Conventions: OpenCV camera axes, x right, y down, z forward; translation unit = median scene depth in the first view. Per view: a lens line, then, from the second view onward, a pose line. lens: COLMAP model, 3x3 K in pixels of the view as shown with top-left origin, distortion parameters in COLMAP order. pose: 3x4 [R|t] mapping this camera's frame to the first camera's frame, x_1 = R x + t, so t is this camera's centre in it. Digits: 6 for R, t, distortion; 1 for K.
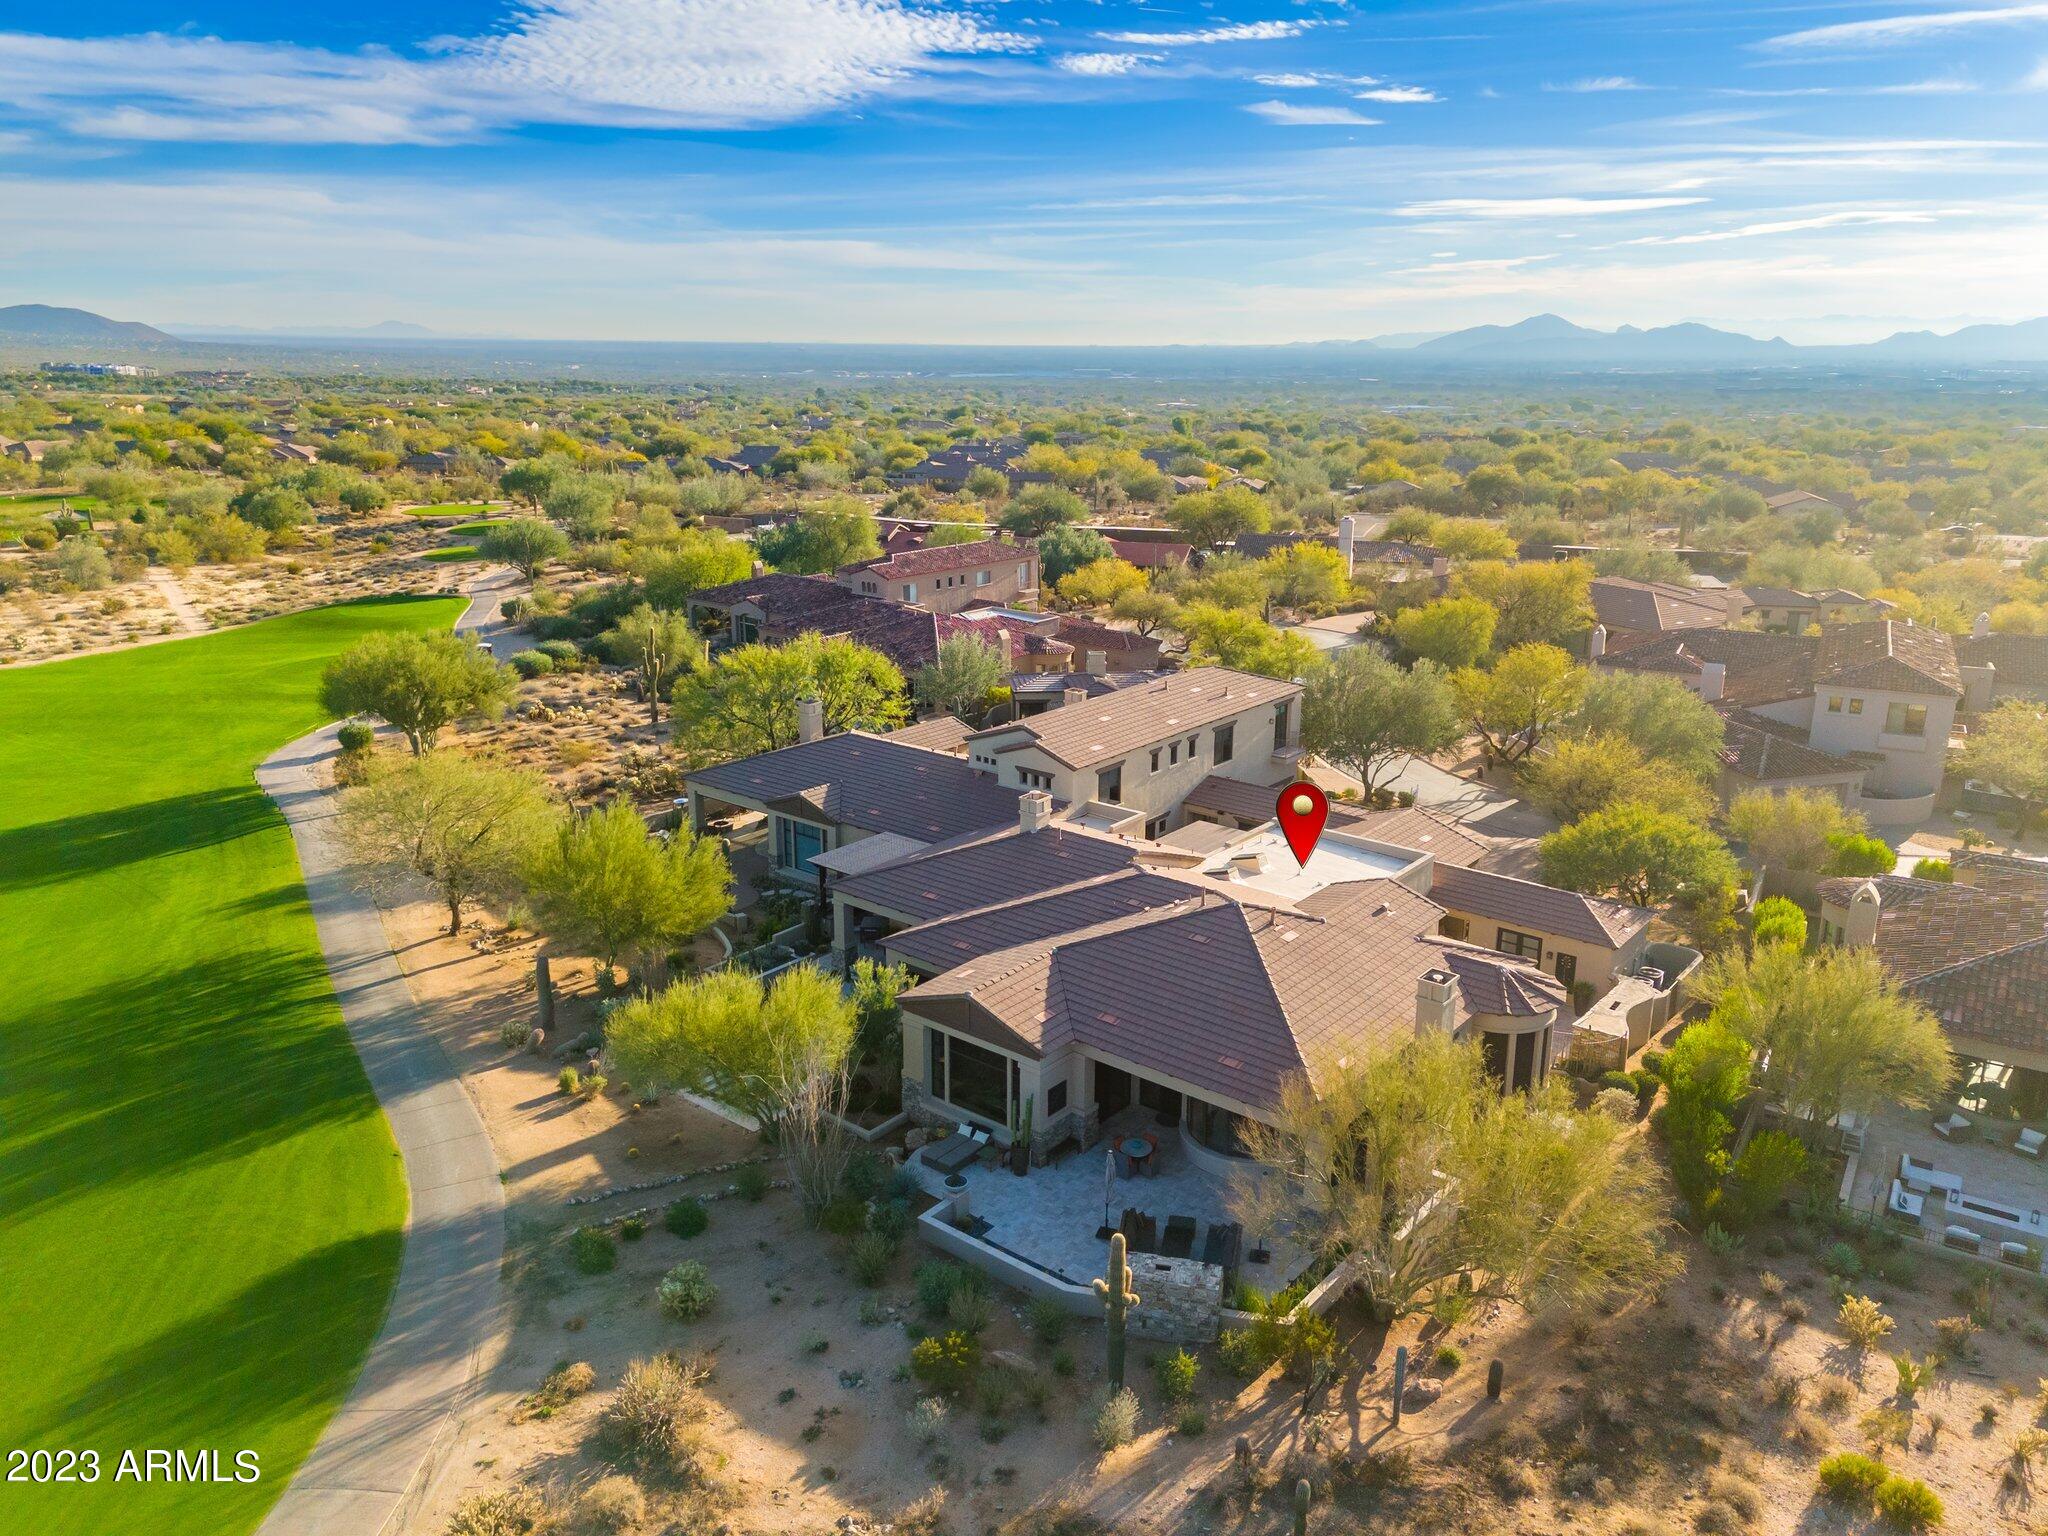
lens RADIAL K [[1495.4, 0, 1023.0], [0, 1495.4, 766.7], [0, 0, 1]] dist [0.099201, -0.071207]
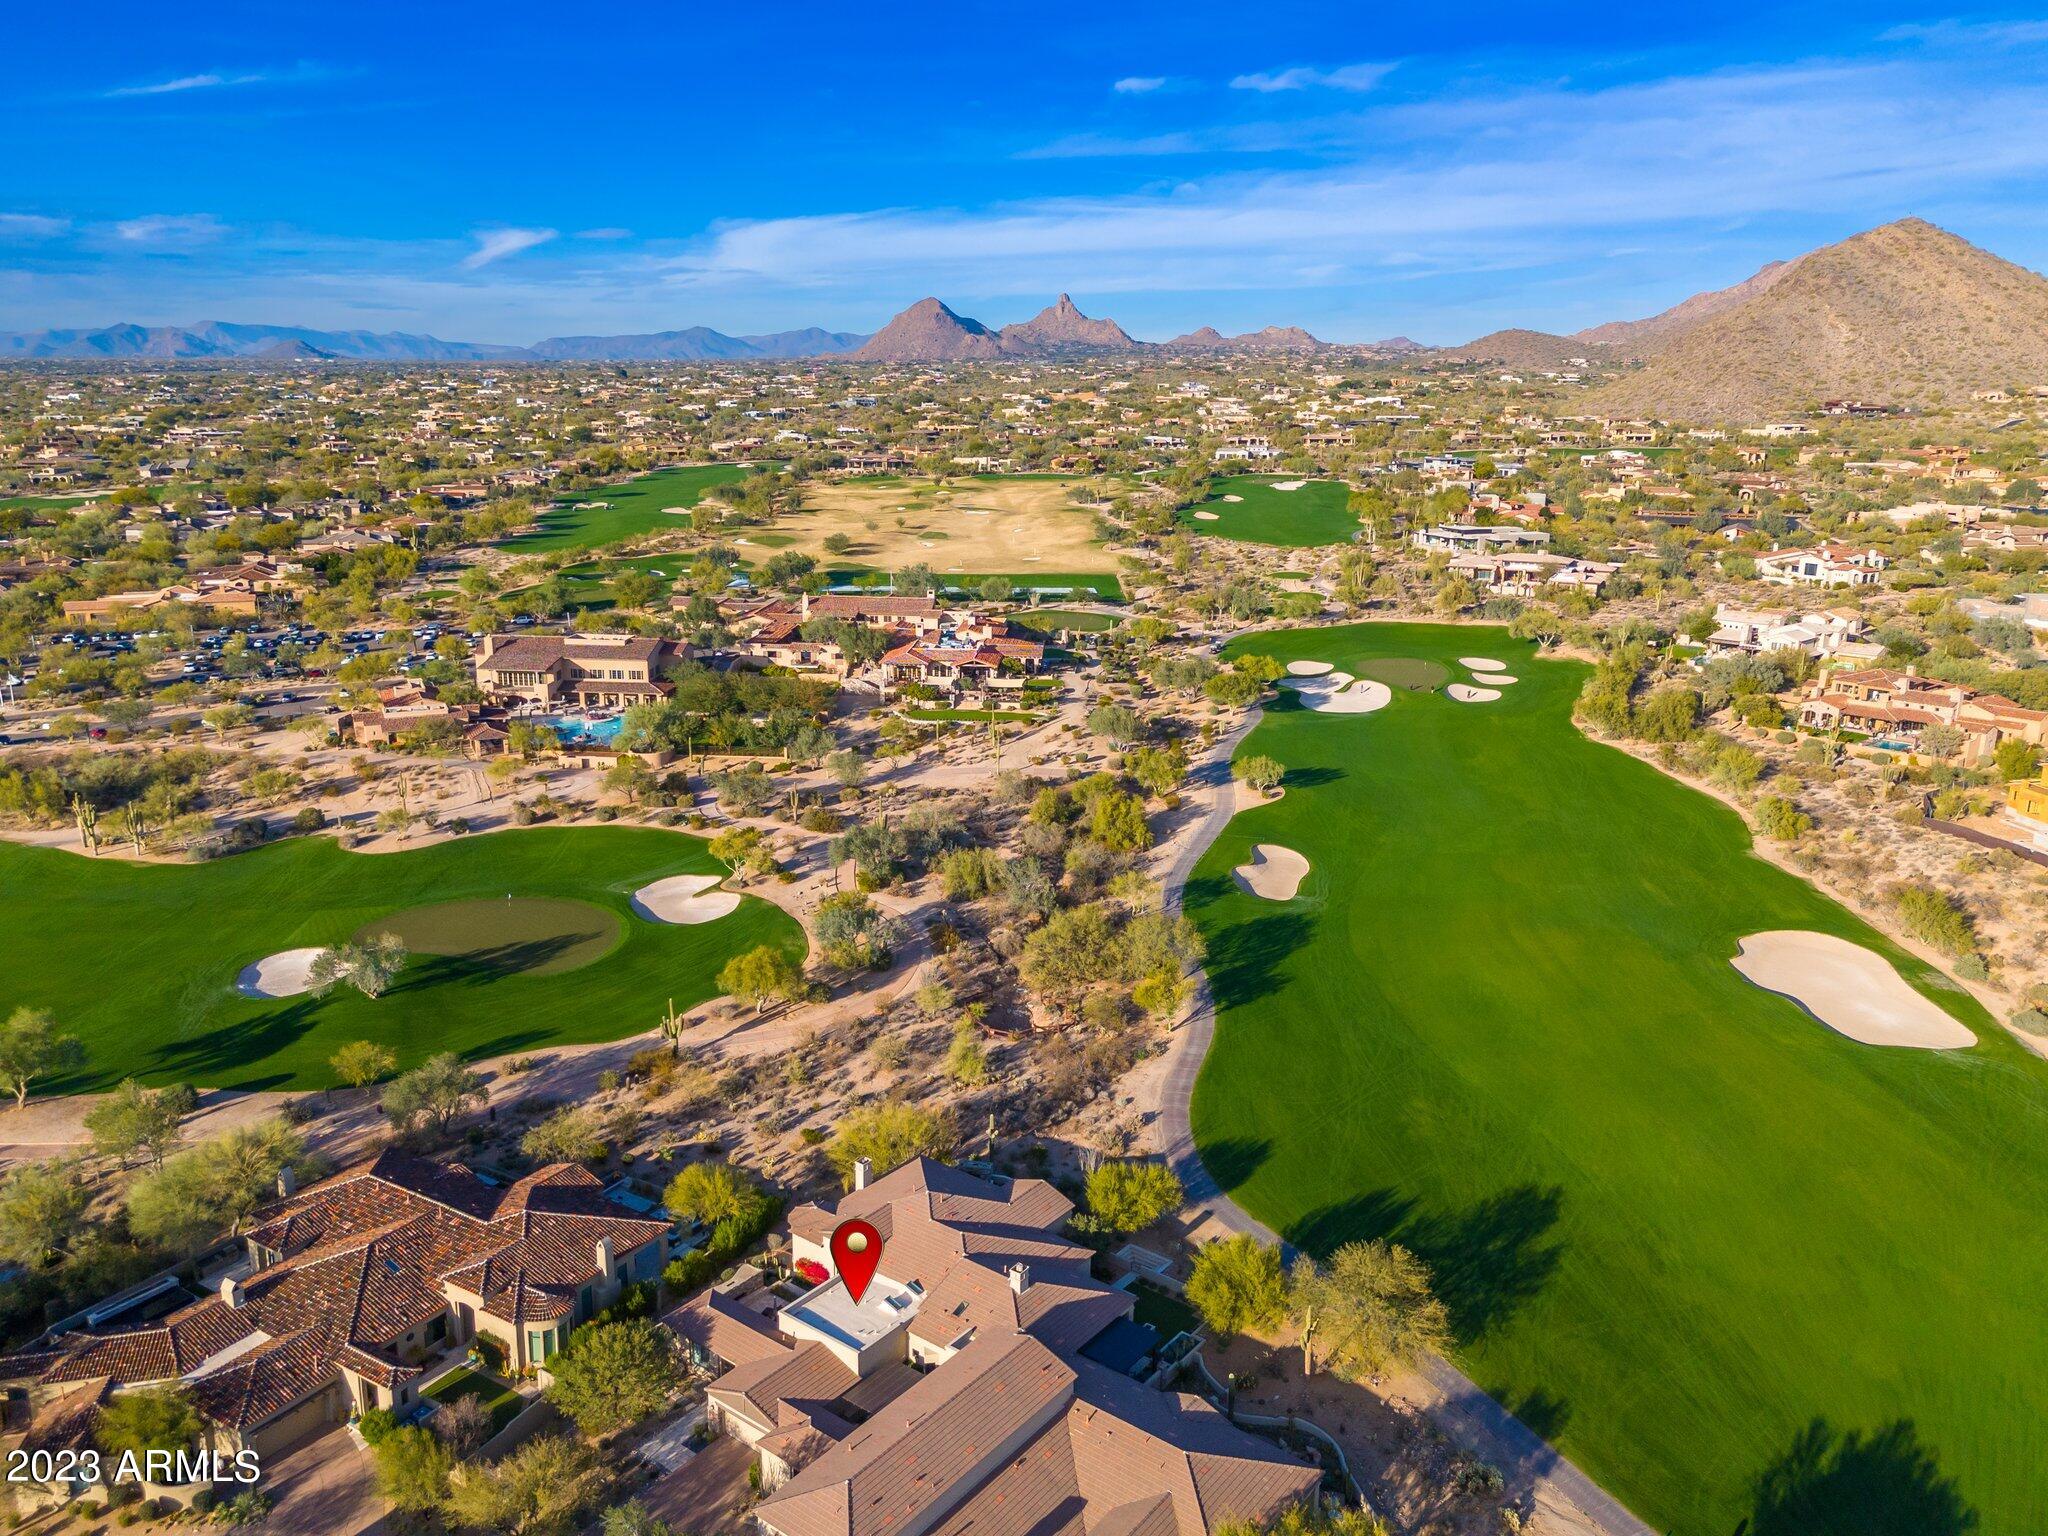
lens RADIAL K [[1495.4, 0, 1023.0], [0, 1495.4, 766.7], [0, 0, 1]] dist [0.099201, -0.071207]
pose [[-0.999912, 0.000133, -0.013294, 0.022273], [-0.006706, 0.858354, 0.513015, -1.112521], [0.011480, 0.513058, -0.858277, 1.865003]]
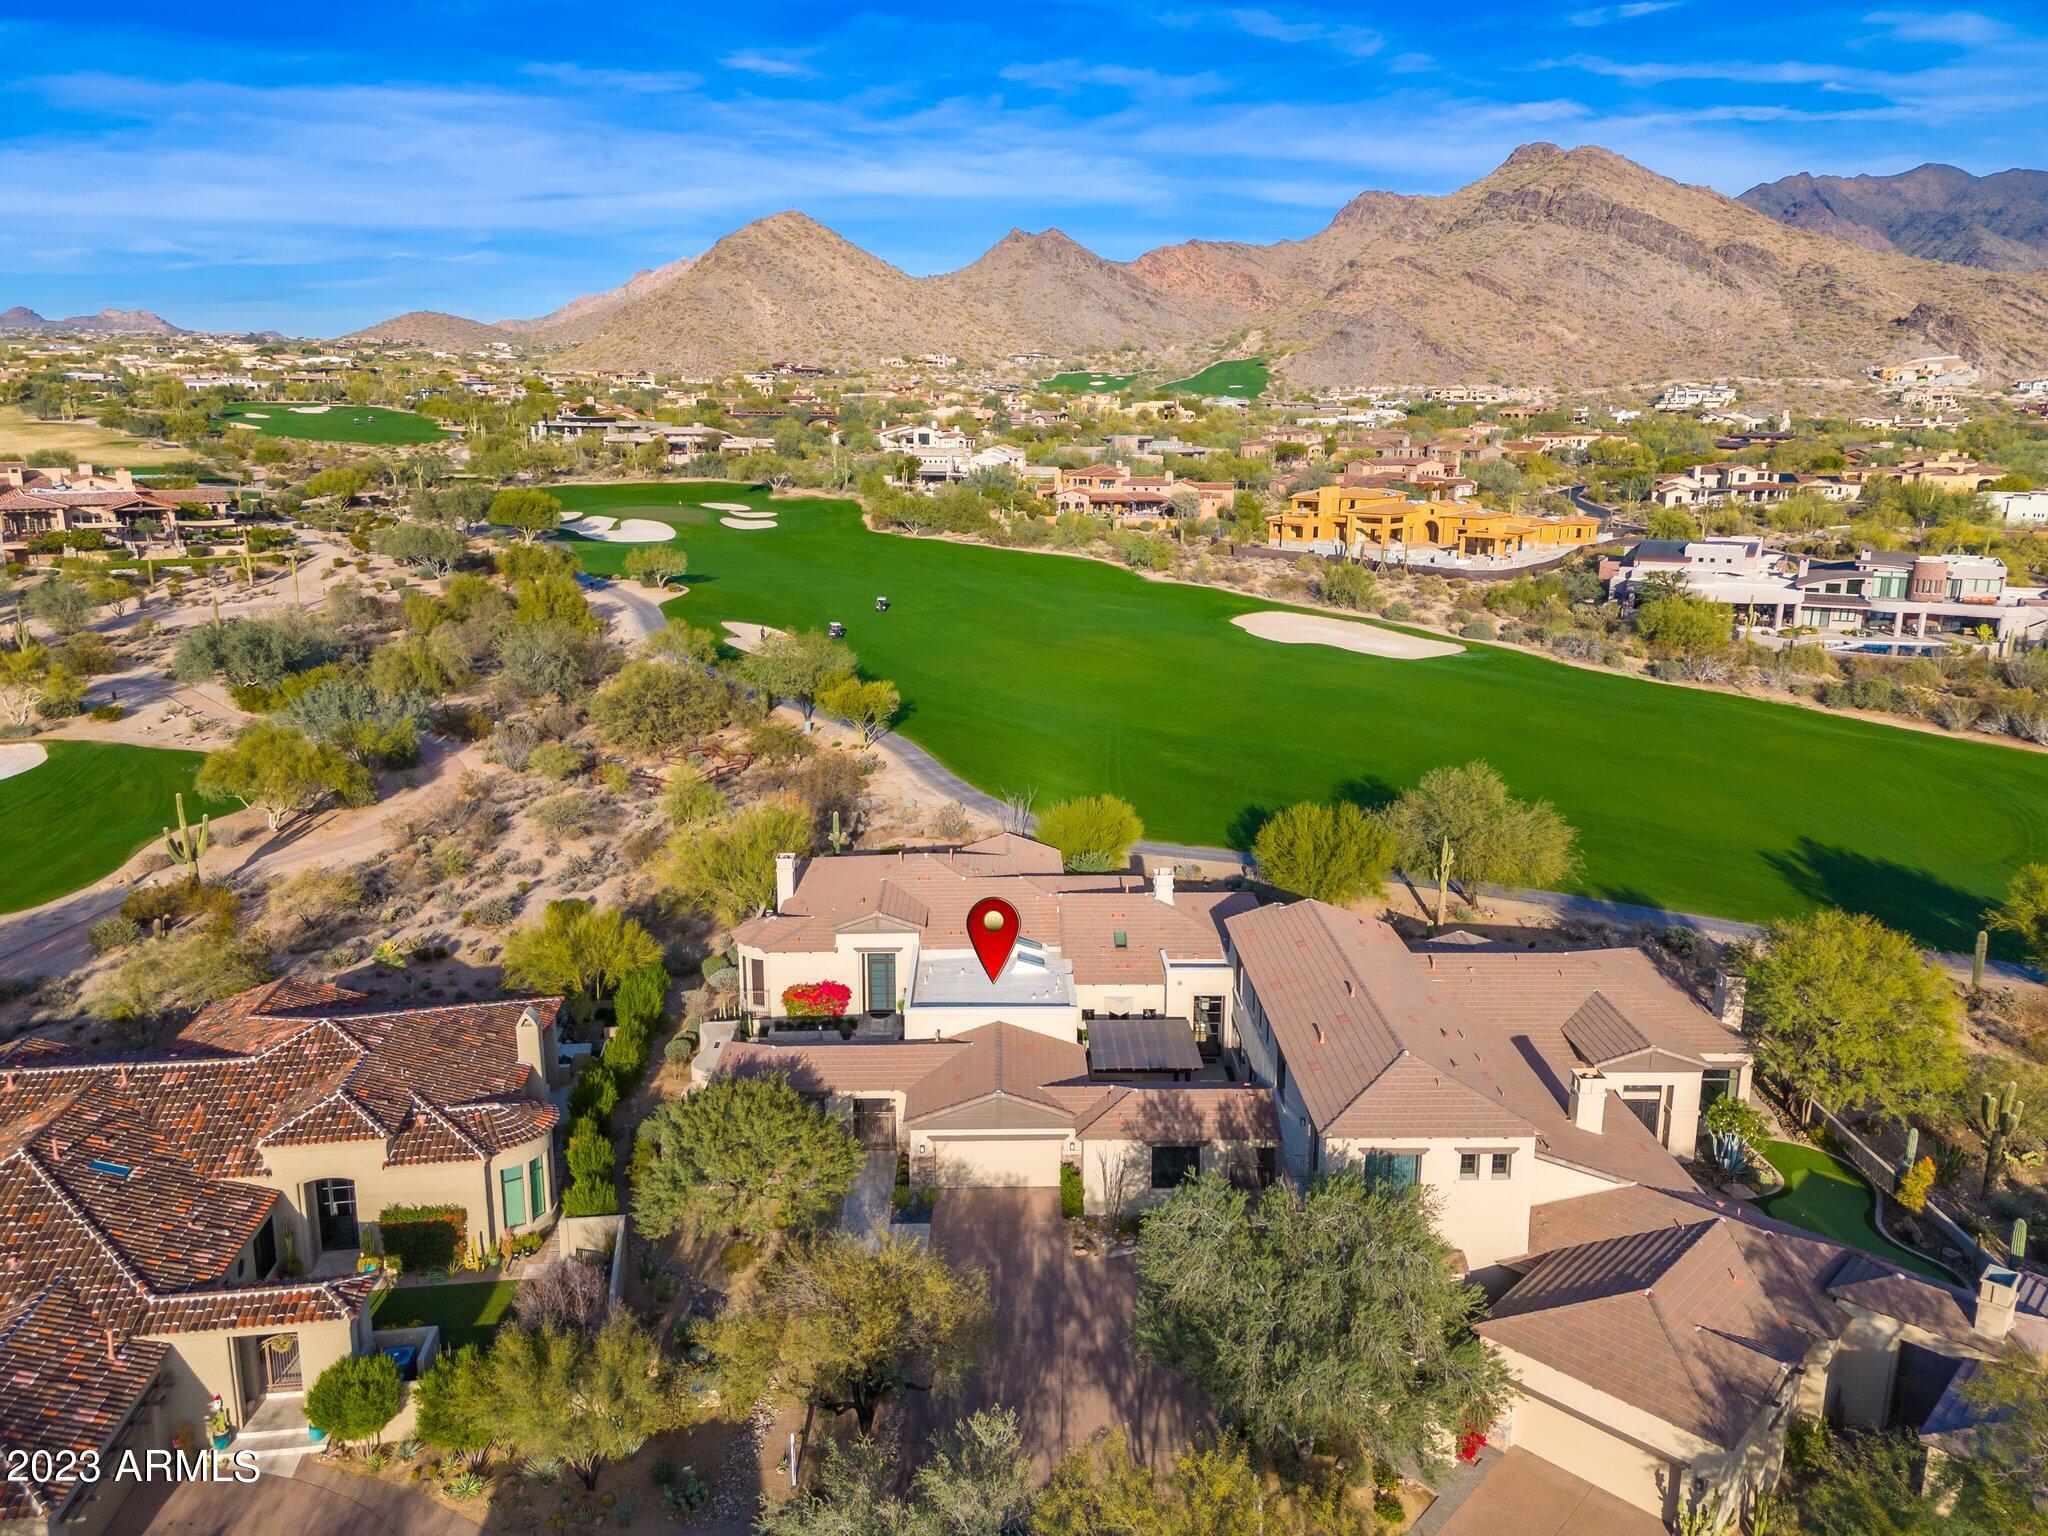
lens RADIAL K [[1495.4, 0, 1023.0], [0, 1495.4, 766.7], [0, 0, 1]] dist [0.099201, -0.071207]
pose [[-0.777152, 0.151952, -0.610693, 0.700038], [-0.185576, 0.871925, 0.453110, -0.488992], [0.601329, 0.465465, -0.649419, 1.462561]]
